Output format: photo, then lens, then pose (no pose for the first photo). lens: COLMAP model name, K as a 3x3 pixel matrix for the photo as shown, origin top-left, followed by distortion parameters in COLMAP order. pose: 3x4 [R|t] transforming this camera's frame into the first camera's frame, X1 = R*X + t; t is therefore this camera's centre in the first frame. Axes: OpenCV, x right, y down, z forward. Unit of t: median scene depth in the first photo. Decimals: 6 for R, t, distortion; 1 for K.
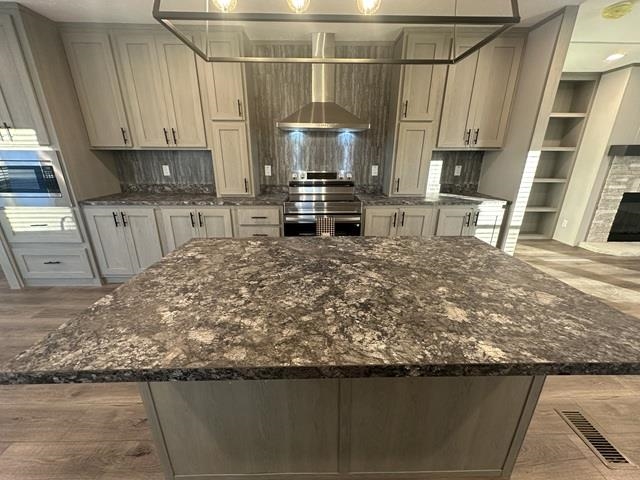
lens RADIAL K [[256.3, 0, 320.0], [0, 256.3, 240.0], [0, 0, 1]] dist [0.000439, 0.000044]
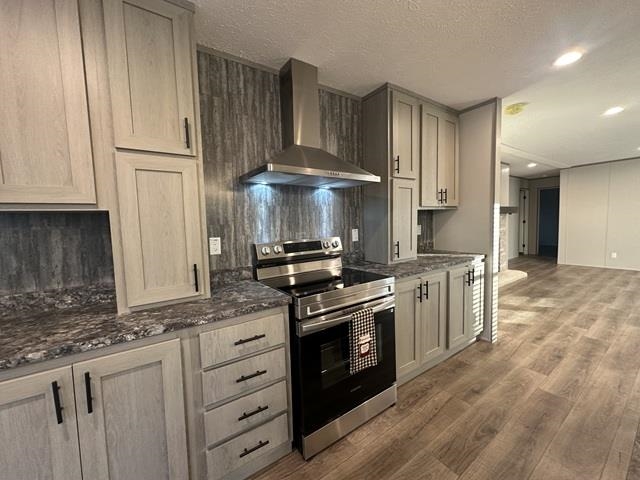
lens RADIAL K [[256.3, 0, 320.0], [0, 256.3, 240.0], [0, 0, 1]] dist [0.000439, 0.000044]
pose [[0.834409, -0.070398, 0.546631, -0.363986], [0.209635, 0.957801, -0.196648, -0.139094], [-0.509720, 0.278678, 0.813956, 0.467365]]
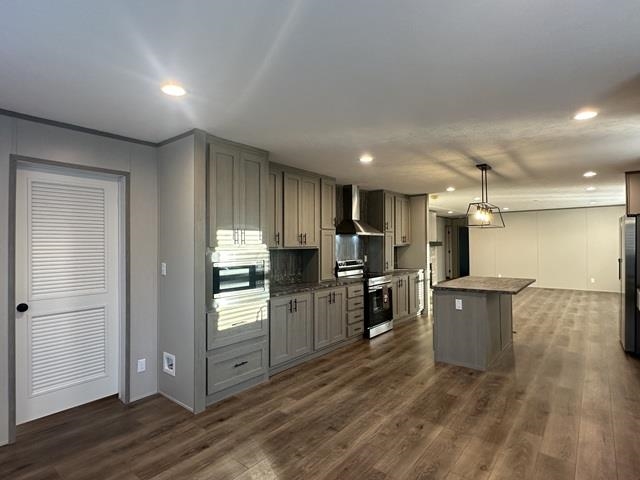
lens RADIAL K [[341.6, 0, 320.0], [0, 341.6, 240.0], [0, 0, 1]] dist [-0.001298, -0.000139]
pose [[0.645889, -0.001543, 0.763430, -1.808072], [0.259216, 0.941033, -0.217404, 0.007588], [-0.718077, 0.338312, 0.608202, -0.135198]]
